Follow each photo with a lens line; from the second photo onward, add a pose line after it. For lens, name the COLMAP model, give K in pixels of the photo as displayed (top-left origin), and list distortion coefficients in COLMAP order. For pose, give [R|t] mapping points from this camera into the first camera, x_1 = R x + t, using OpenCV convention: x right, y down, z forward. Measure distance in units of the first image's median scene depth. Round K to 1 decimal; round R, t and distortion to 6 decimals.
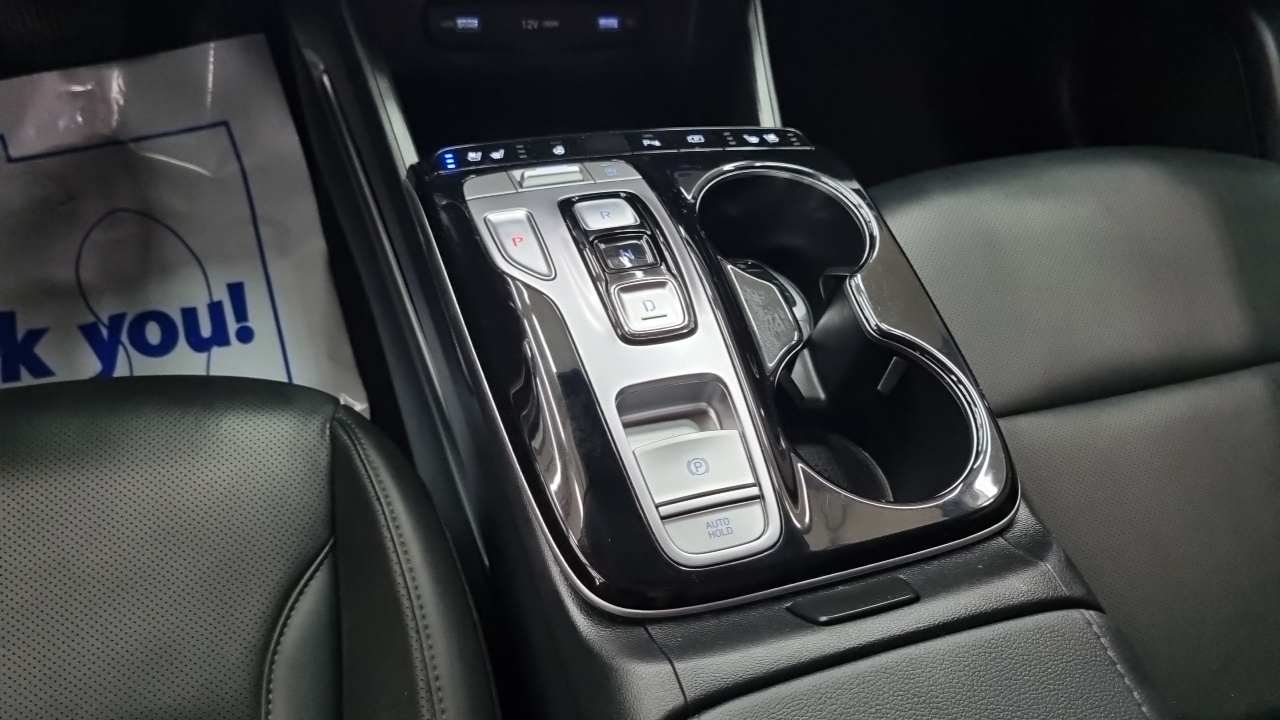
lens RADIAL K [[974.5, 0, 634.8], [0, 974.5, 353.3], [0, 0, 1]] dist [0.020398, -0.006151]
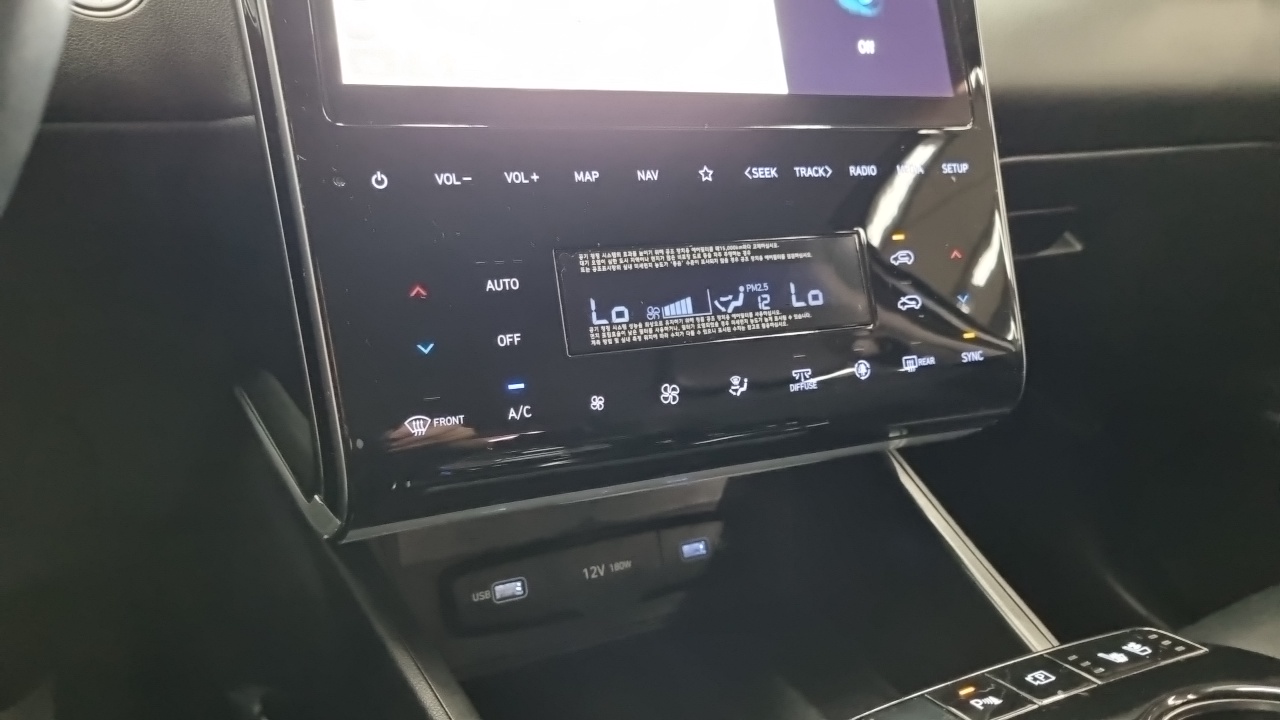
lens RADIAL K [[974.5, 0, 627.8], [0, 974.5, 360.1], [0, 0, 1]] dist [0.020398, -0.006151]
pose [[0.964252, -0.162412, 0.209382, -0.261927], [0.247233, 0.835760, -0.490286, -0.152192], [-0.095365, 0.524526, 0.846037, 0.432619]]
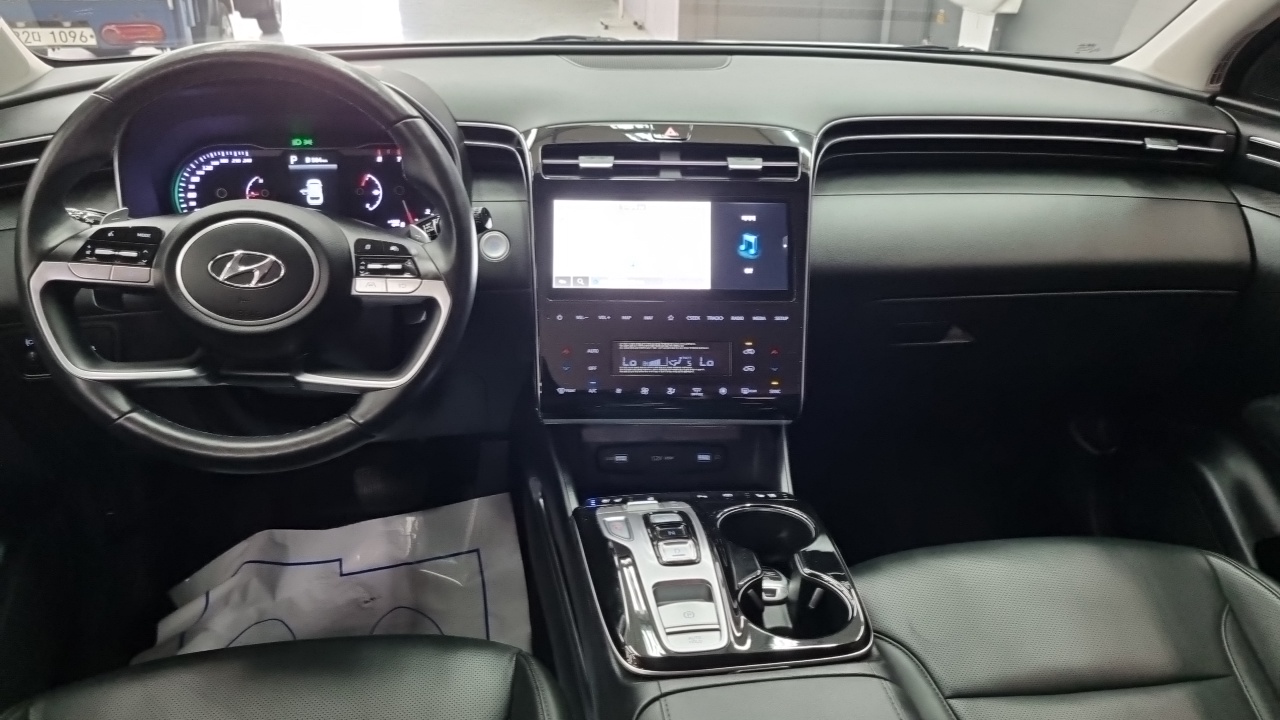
lens RADIAL K [[974.5, 0, 665.0], [0, 974.5, 350.4], [0, 0, 1]] dist [0.020398, -0.006151]
pose [[0.981692, -0.055482, -0.182218, 0.293710], [-0.046886, 0.856818, -0.513482, 0.487166], [0.184617, 0.512624, 0.838530, -0.682741]]
